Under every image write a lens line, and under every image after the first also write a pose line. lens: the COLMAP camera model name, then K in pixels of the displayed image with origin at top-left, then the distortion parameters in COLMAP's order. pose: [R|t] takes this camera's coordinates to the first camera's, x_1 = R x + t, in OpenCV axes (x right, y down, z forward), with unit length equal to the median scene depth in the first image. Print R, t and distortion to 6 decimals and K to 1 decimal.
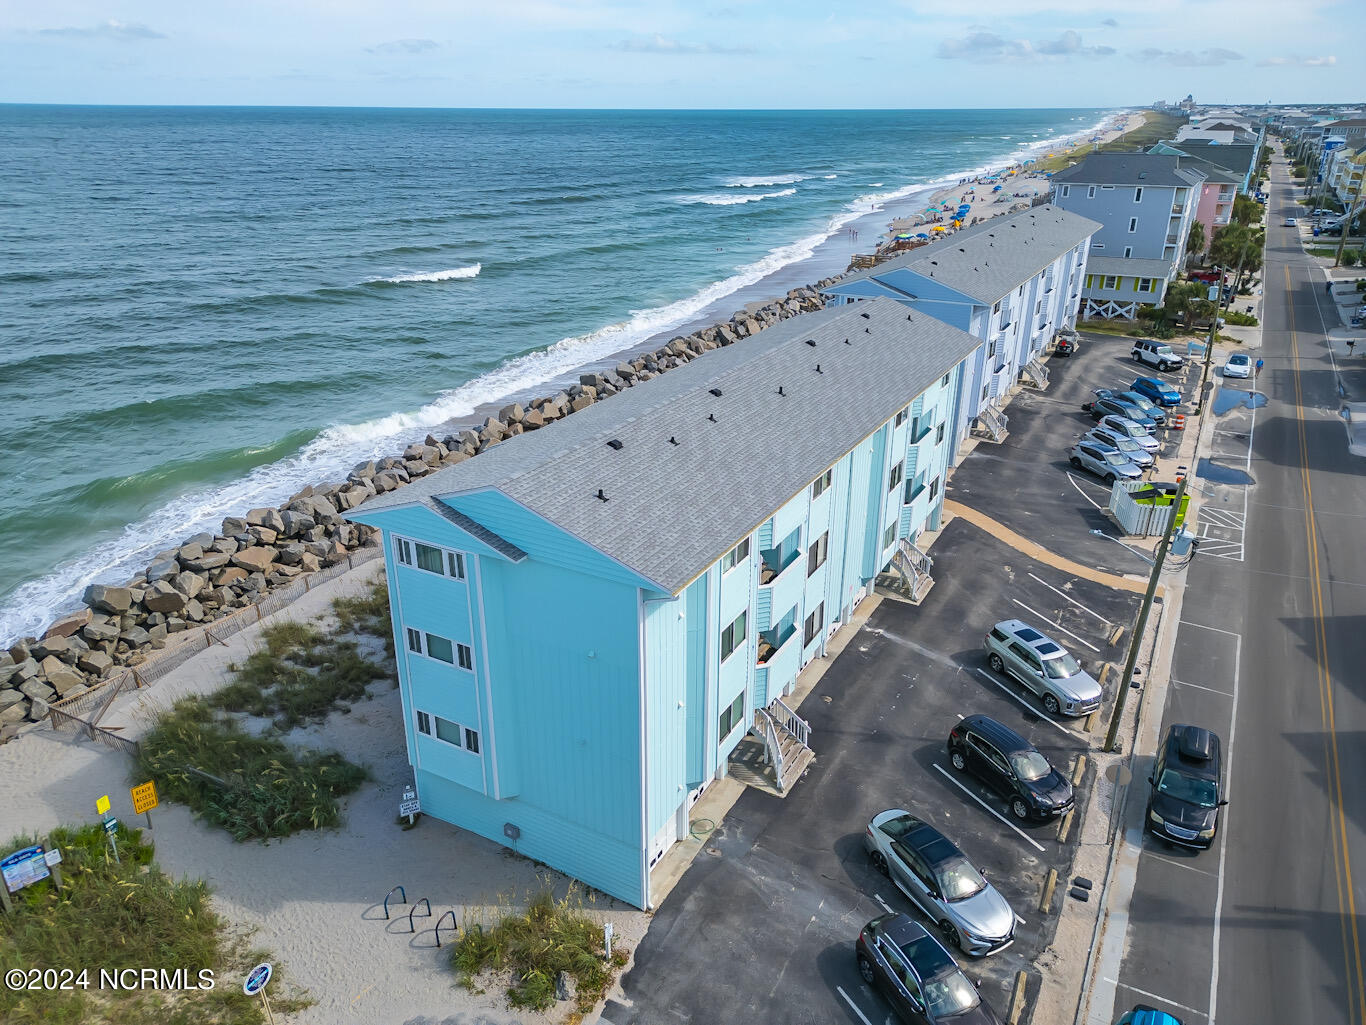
lens RADIAL K [[961.6, 0, 683.0], [0, 961.6, 512.5], [0, 0, 1]] dist [0.096873, -0.112629]
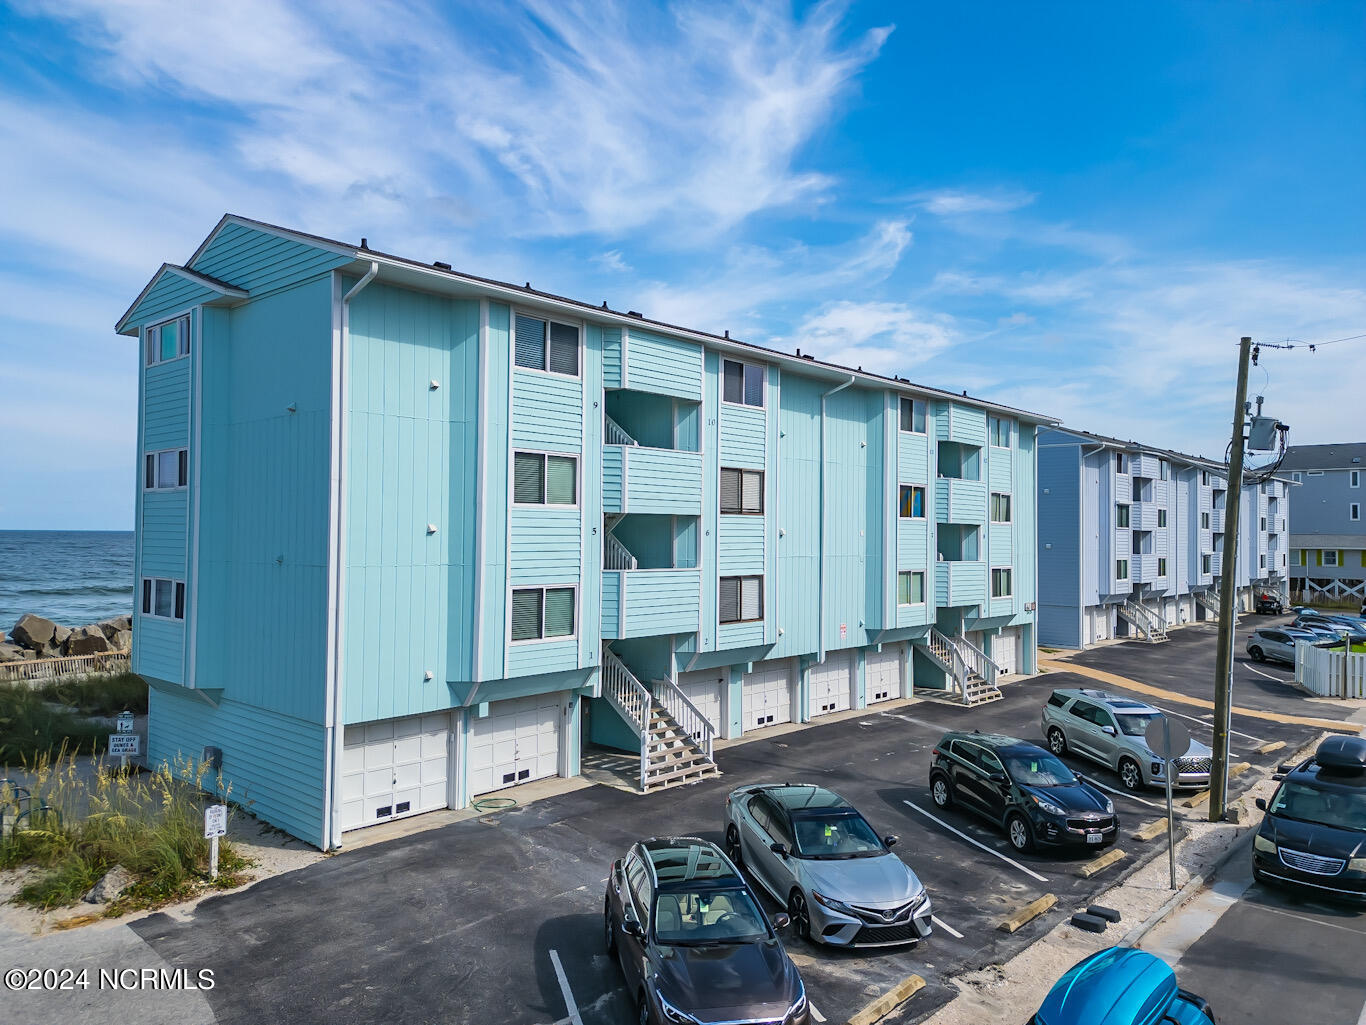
lens RADIAL K [[961.6, 0, 683.0], [0, 961.6, 512.5], [0, 0, 1]] dist [0.096873, -0.112629]
pose [[0.972864, 0.001827, -0.231371, 0.187339], [-0.095589, 0.913818, -0.394714, 0.249674], [0.210709, 0.406119, 0.889195, 0.232722]]
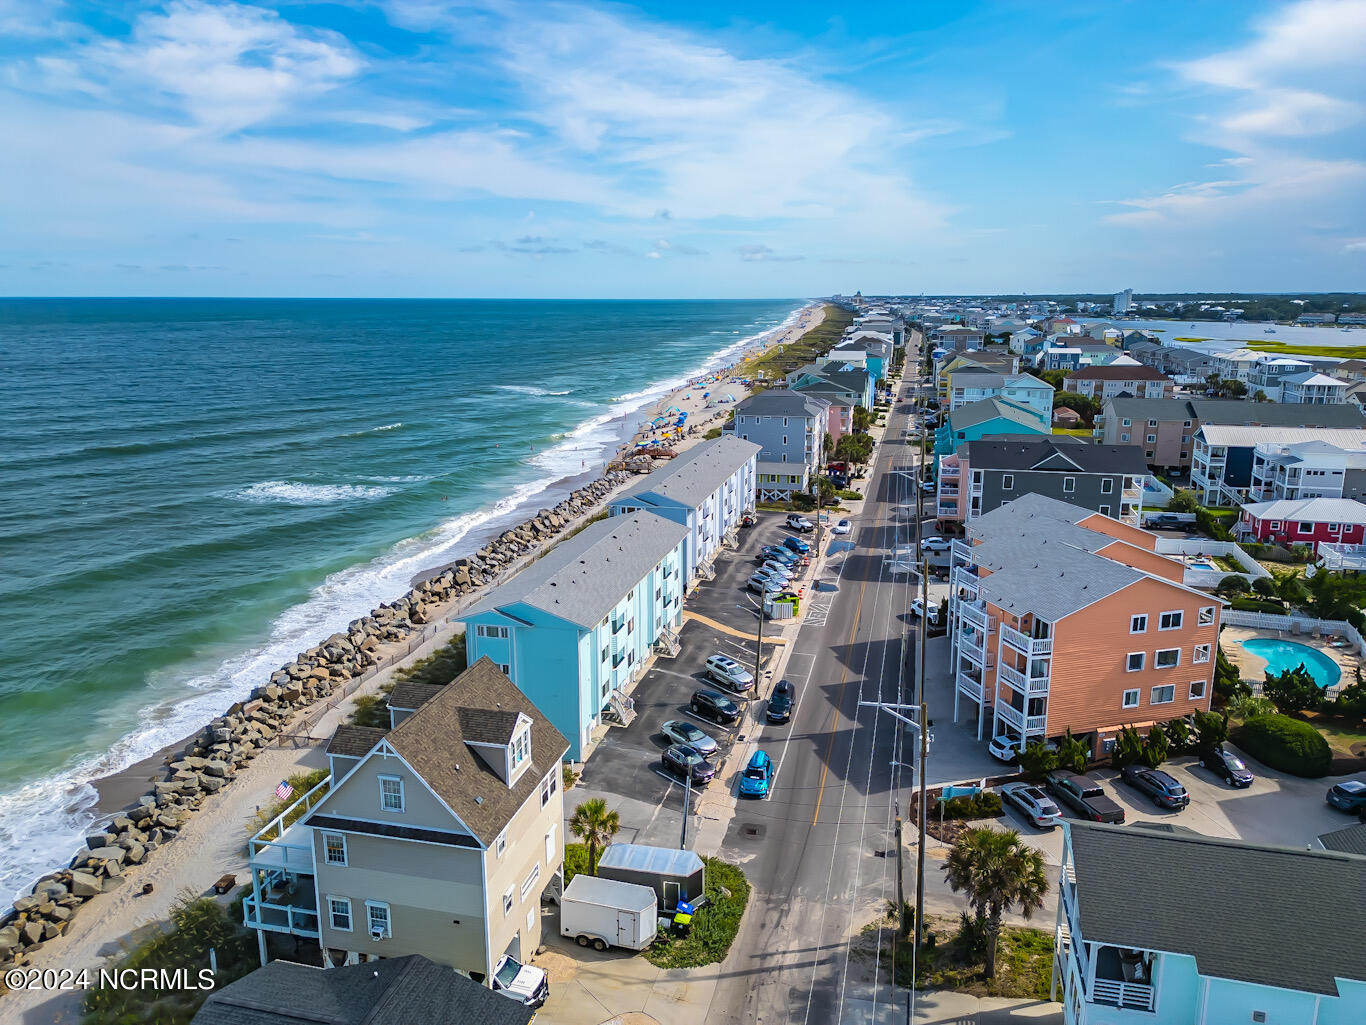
lens RADIAL K [[952.9, 0, 683.0], [0, 952.9, 512.5], [0, 0, 1]] dist [0.084290, -0.000001]
pose [[0.964978, -0.062038, 0.254890, -0.222217], [0.105217, 0.981587, -0.159427, 0.109425], [-0.240306, 0.180662, 0.953737, -0.929872]]
